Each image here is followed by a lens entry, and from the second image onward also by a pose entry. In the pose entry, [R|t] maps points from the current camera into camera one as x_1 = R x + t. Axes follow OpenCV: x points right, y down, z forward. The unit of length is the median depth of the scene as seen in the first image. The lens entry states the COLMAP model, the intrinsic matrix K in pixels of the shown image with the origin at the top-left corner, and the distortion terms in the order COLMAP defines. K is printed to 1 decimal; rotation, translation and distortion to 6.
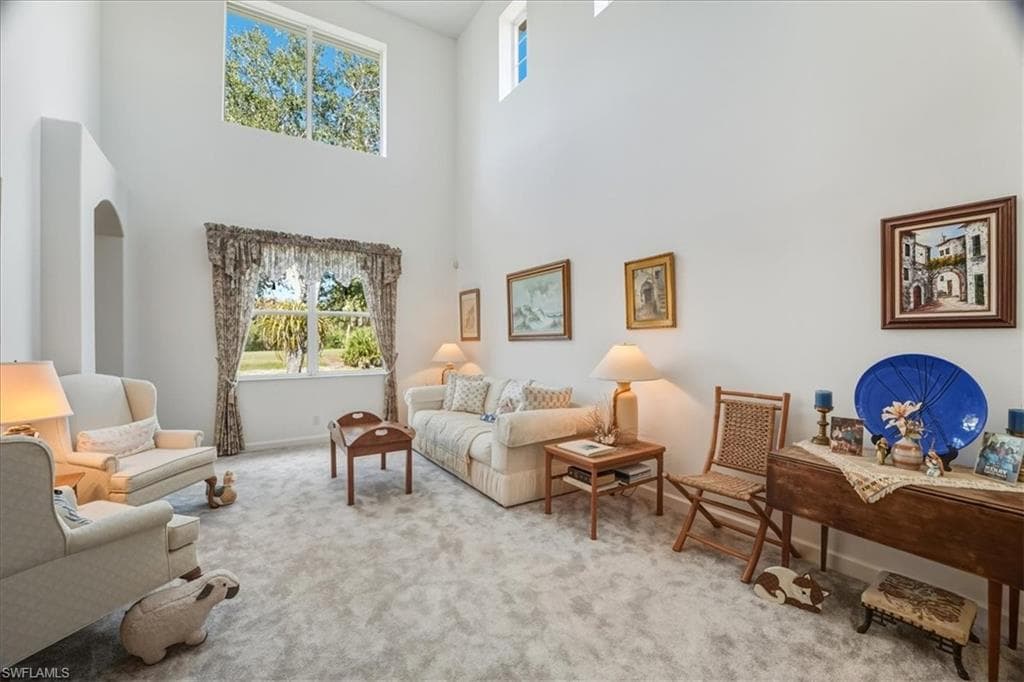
lens RADIAL K [[424.2, 0, 508.1], [0, 424.2, 341.9], [0, 0, 1]] dist [-0.003239, -0.000461]
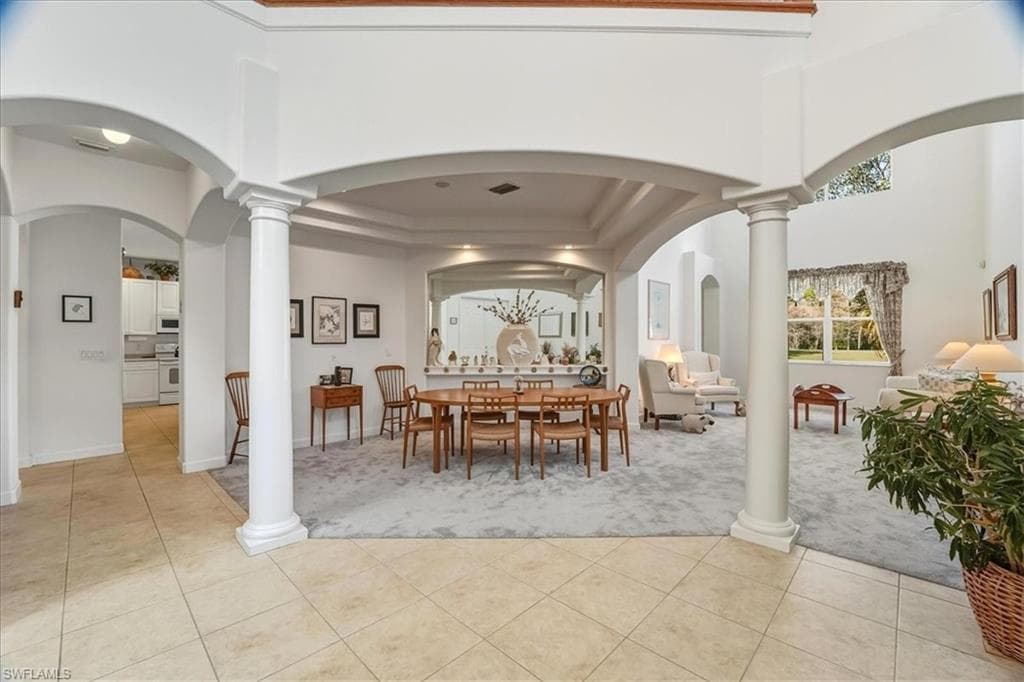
lens RADIAL K [[424.2, 0, 509.6], [0, 424.2, 338.8], [0, 0, 1]] dist [-0.003239, -0.000461]
pose [[0.244917, 0.010021, -0.969492, 0.675633], [-0.009659, 0.999922, 0.007896, -0.002672], [0.969496, 0.007430, 0.244995, -0.397208]]
